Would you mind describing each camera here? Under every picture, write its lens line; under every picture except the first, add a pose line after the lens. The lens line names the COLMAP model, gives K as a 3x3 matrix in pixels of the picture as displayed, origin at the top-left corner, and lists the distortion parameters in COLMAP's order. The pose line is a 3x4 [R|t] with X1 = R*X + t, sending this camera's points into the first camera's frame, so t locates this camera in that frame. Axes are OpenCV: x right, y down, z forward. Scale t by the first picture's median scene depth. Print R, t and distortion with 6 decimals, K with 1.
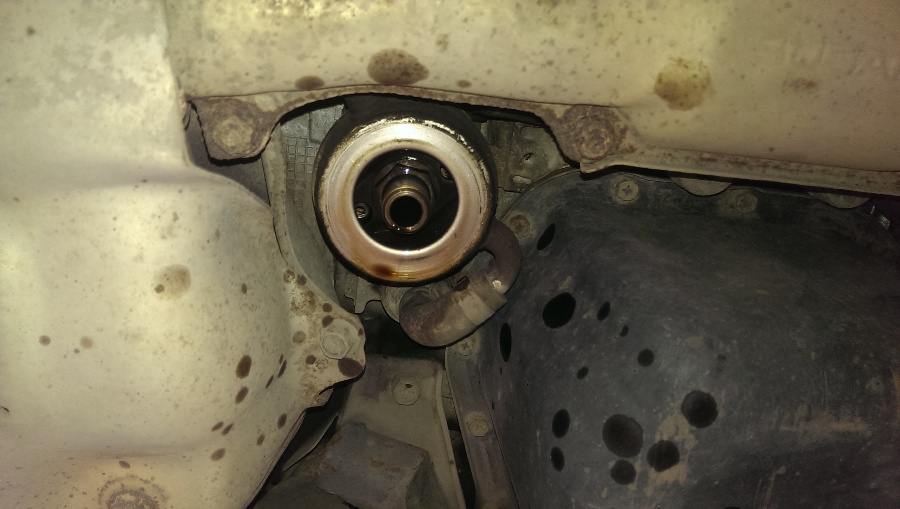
lens RADIAL K [[681.3, 0, 451.9], [0, 681.3, 242.4], [0, 0, 1]] dist [0.077389, -0.133655]
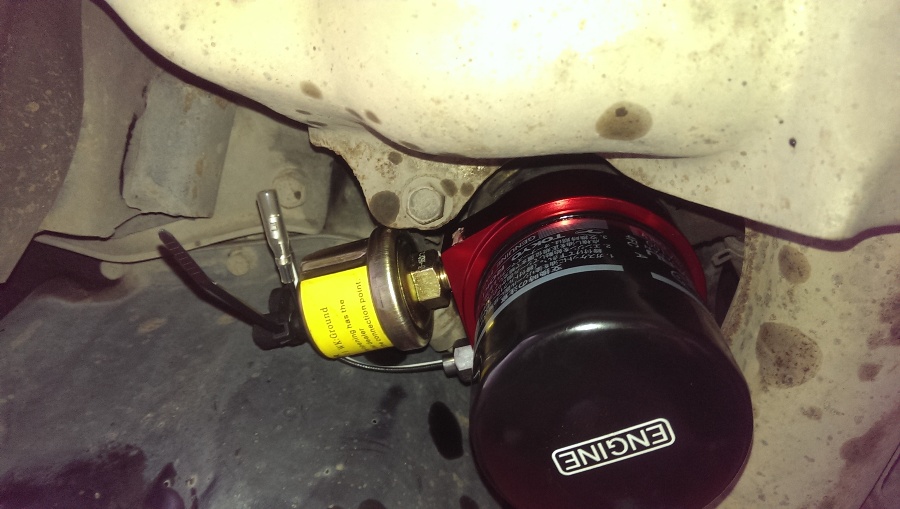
lens RADIAL K [[681.2, 0, 449.9], [0, 681.2, 238.3], [0, 0, 1]] dist [0.071600, -0.139824]
pose [[-0.061552, 0.931125, 0.359468, -0.459219], [-0.963959, 0.037938, -0.263330, 0.362860], [-0.258831, -0.362721, 0.895232, 0.301006]]
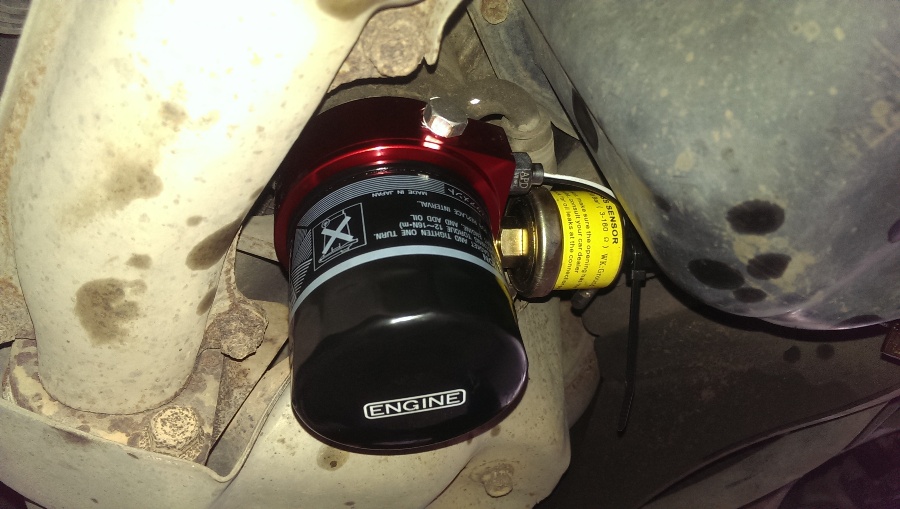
lens RADIAL K [[681.3, 0, 451.9], [0, 681.3, 242.4], [0, 0, 1]] dist [0.077389, -0.133655]
pose [[0.480137, -0.602829, -0.637232, 0.560936], [0.864068, 0.450221, 0.225138, -0.164850], [0.151175, -0.658709, 0.737054, 0.330227]]
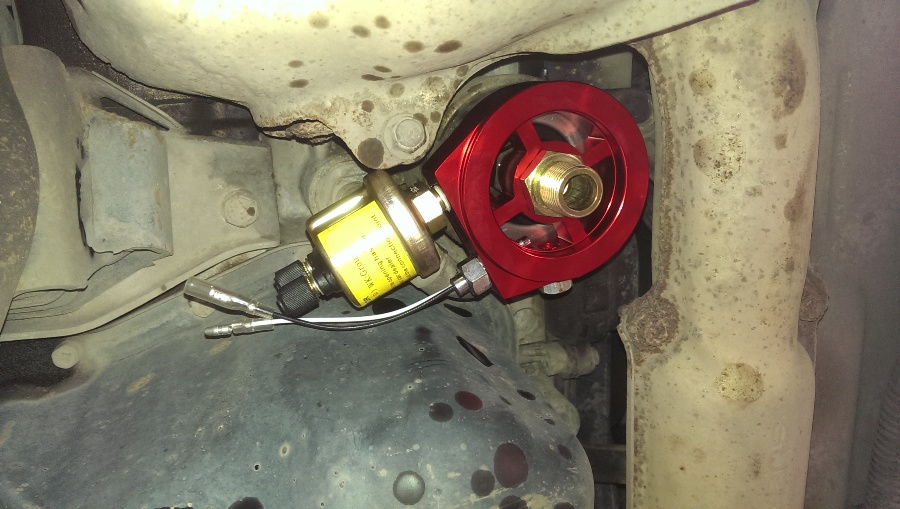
lens RADIAL K [[681.3, 0, 451.9], [0, 681.3, 242.4], [0, 0, 1]] dist [0.077389, -0.133655]
pose [[0.176756, 0.958789, 0.222441, -0.245184], [-0.799265, 0.271712, -0.536048, 0.681910], [-0.574398, -0.083040, 0.814354, 0.252099]]
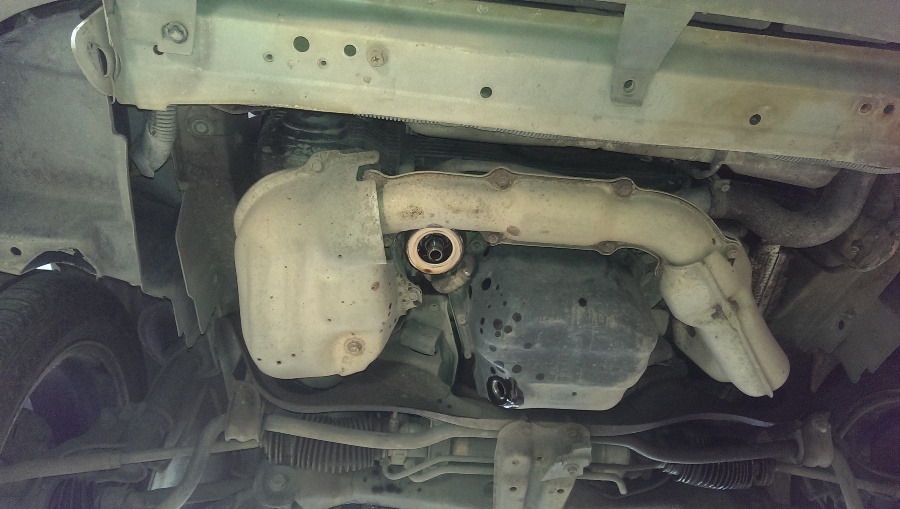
lens RADIAL K [[681.3, 0, 451.9], [0, 681.3, 242.4], [0, 0, 1]] dist [0.077389, -0.133655]
pose [[0.999924, -0.012292, -0.000262, 0.008945], [0.012170, 0.986471, 0.163482, -0.647034], [-0.001751, -0.163473, 0.986546, -2.177907]]
